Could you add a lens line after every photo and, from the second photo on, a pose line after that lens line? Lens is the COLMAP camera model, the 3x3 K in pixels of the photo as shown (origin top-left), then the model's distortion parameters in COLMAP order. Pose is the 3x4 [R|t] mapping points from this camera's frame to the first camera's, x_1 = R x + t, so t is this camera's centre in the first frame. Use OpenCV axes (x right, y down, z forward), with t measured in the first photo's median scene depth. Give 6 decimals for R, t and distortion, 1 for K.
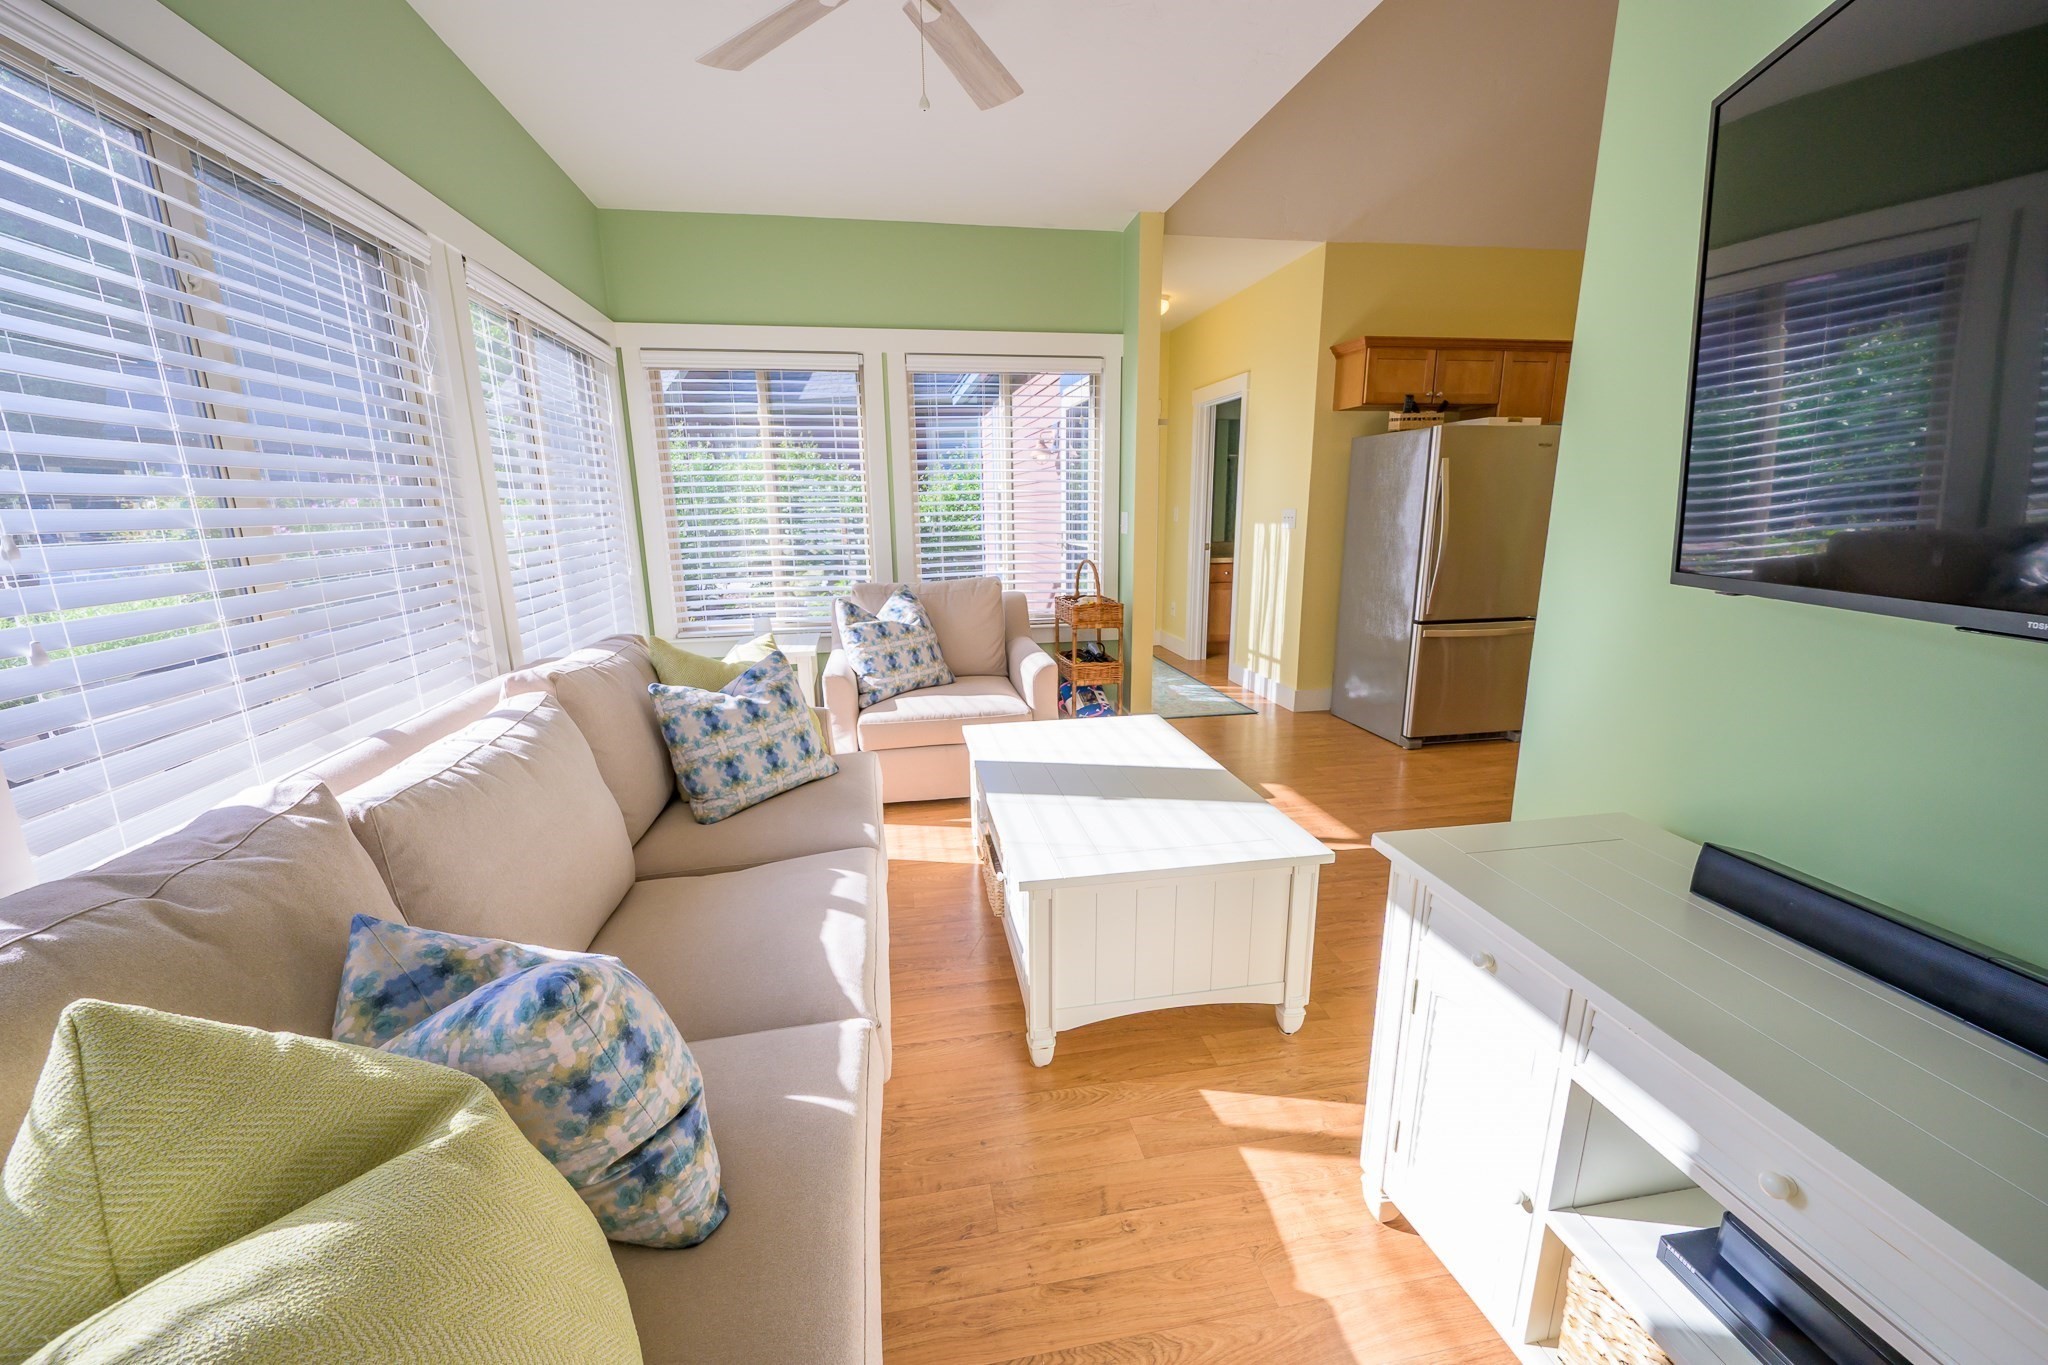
lens RADIAL K [[803.6, 0, 1022.1], [0, 803.6, 688.7], [0, 0, 1]] dist [0.001349, -0.000145]
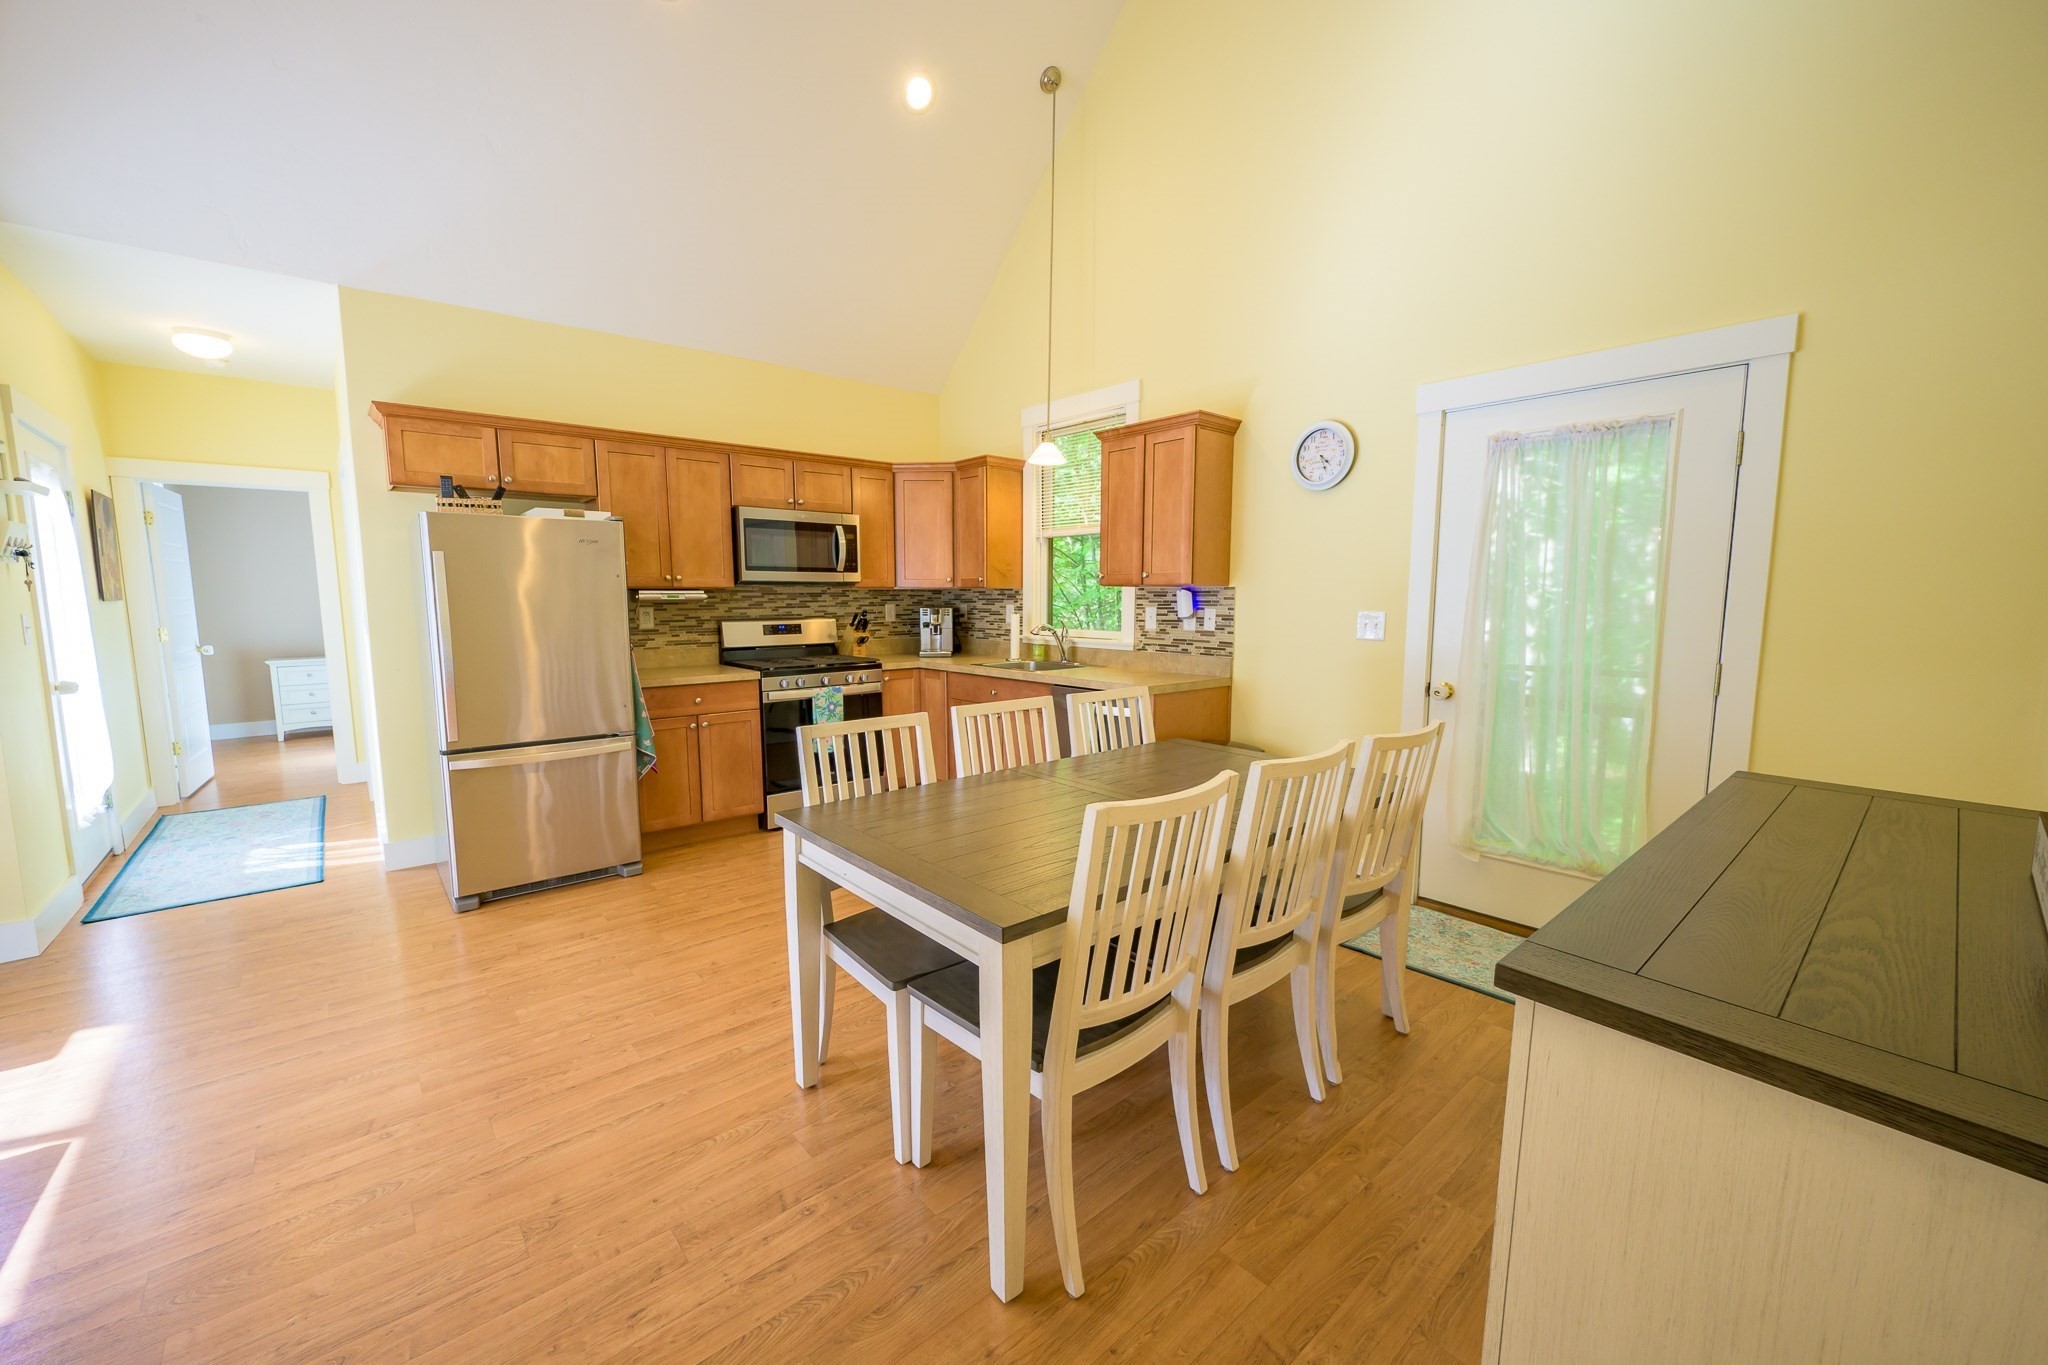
lens RADIAL K [[801.2, 0, 1021.9], [0, 801.2, 683.8], [0, 0, 1]] dist [0.000942, -0.000116]
pose [[0.860400, -0.046665, 0.507478, 0.553910], [0.107498, 0.990012, -0.091221, -0.015229], [-0.498153, 0.133039, 0.856822, 0.027188]]
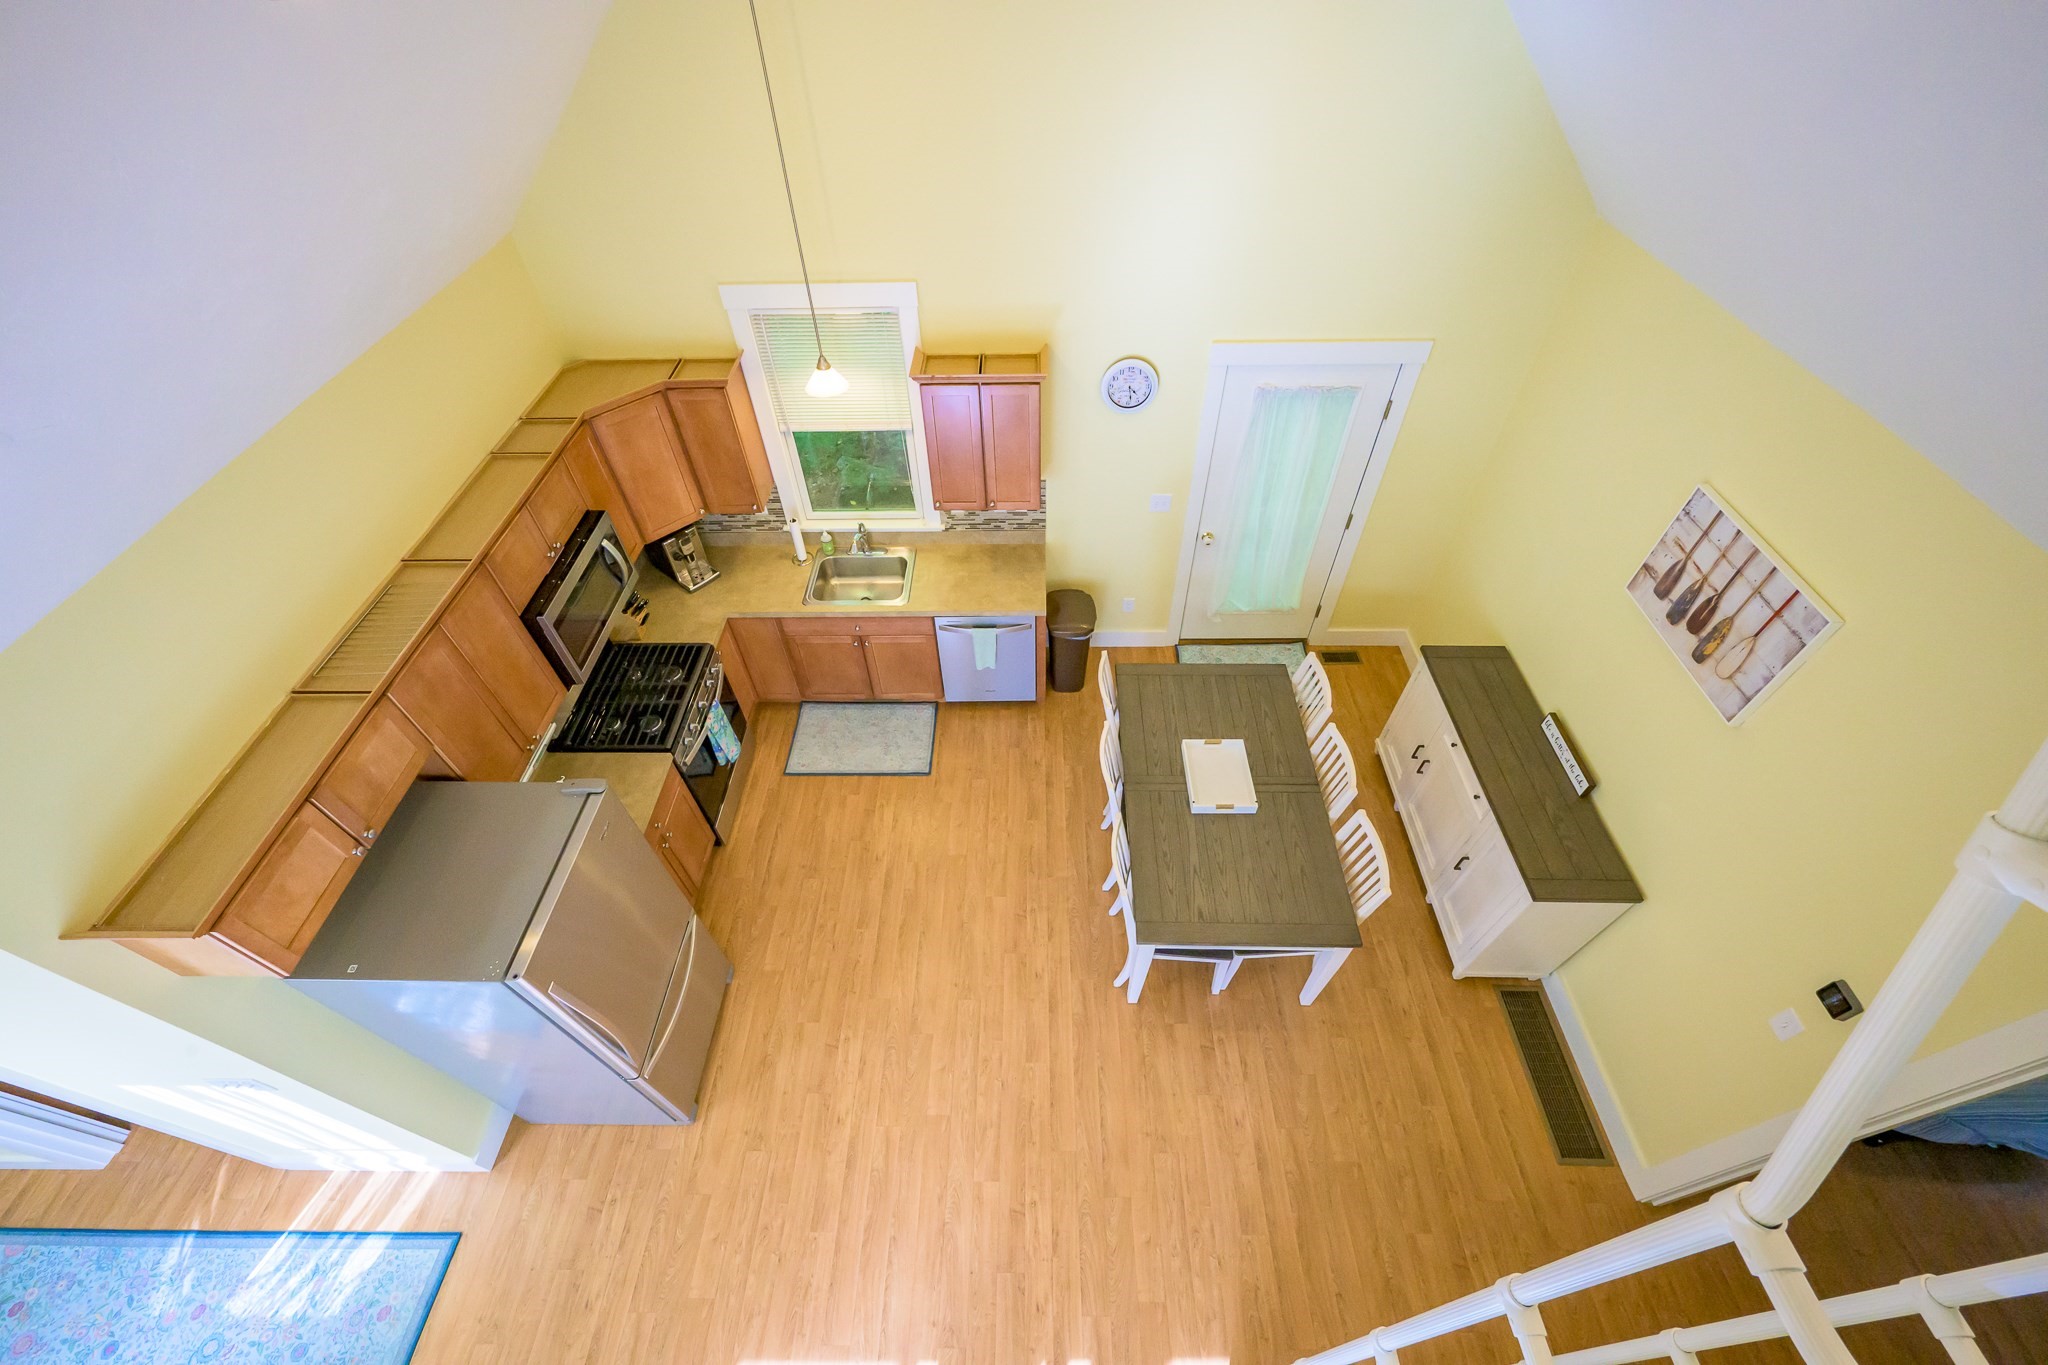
lens RADIAL K [[803.6, 0, 1022.1], [0, 803.6, 688.7], [0, 0, 1]] dist [0.001349, -0.000145]
pose [[0.186934, -0.721622, 0.666571, 0.301474], [0.237438, 0.691604, 0.682134, -0.727807], [-0.953247, 0.030755, 0.300625, 0.383630]]
